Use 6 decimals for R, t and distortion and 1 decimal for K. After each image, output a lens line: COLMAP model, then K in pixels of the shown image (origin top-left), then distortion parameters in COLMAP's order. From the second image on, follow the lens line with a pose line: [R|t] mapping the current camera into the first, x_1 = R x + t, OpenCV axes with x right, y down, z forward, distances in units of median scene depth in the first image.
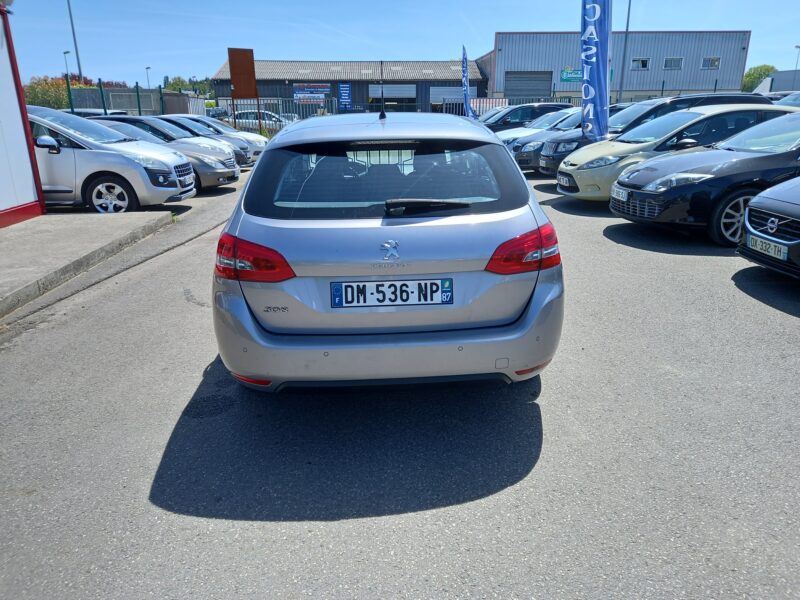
lens RADIAL K [[585.6, 0, 402.7], [0, 585.6, 296.7], [0, 0, 1]] dist [0.103961, -0.096171]
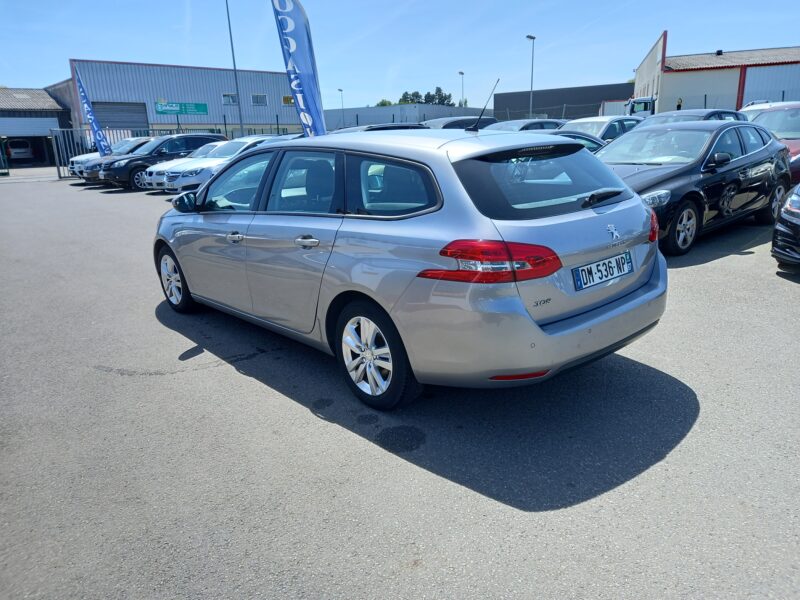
lens RADIAL K [[585.6, 0, 402.7], [0, 585.6, 296.7], [0, 0, 1]] dist [0.103961, -0.096171]
pose [[0.780624, -0.184072, 0.597280, -0.179404], [0.214594, 0.976489, 0.020471, -0.011180], [-0.587006, 0.112192, 0.801771, 0.048451]]
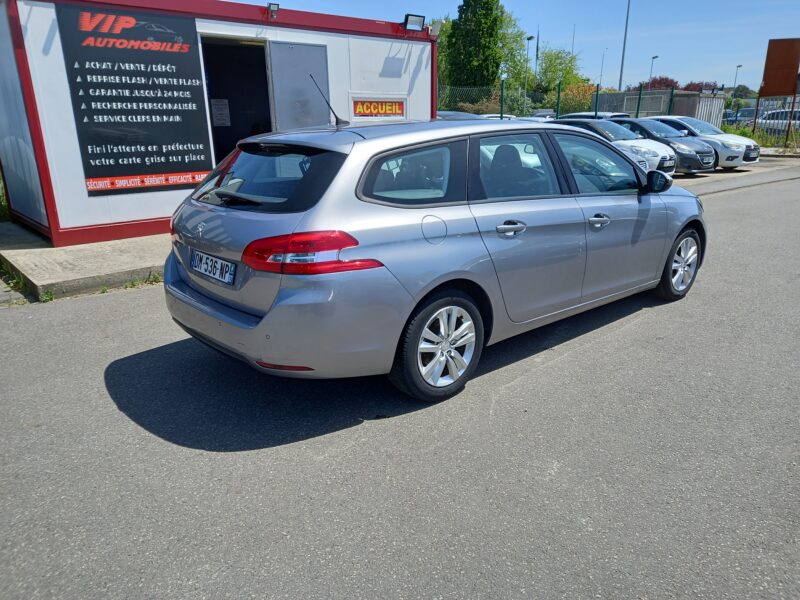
lens RADIAL K [[585.6, 0, 402.7], [0, 585.6, 296.7], [0, 0, 1]] dist [0.103961, -0.096171]
pose [[0.623184, 0.230741, -0.747262, 0.198217], [-0.231938, 0.967028, 0.105174, -0.028376], [0.746891, 0.107776, 0.656154, 0.083549]]
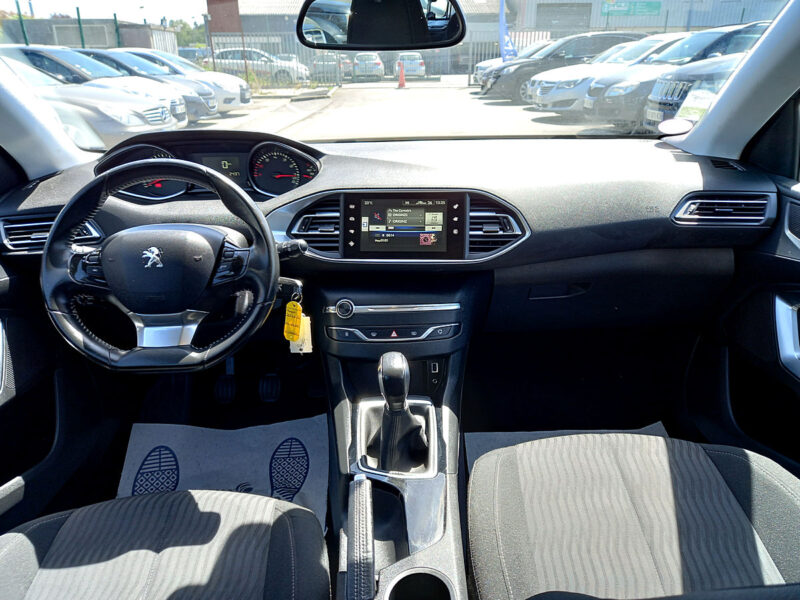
lens RADIAL K [[585.6, 0, 402.7], [0, 585.6, 296.7], [0, 0, 1]] dist [0.103961, -0.096171]
pose [[0.999738, 0.004543, -0.022432, -0.006656], [-0.002739, 0.996806, 0.079809, -0.065722], [0.022723, -0.079726, 0.996558, 0.274214]]
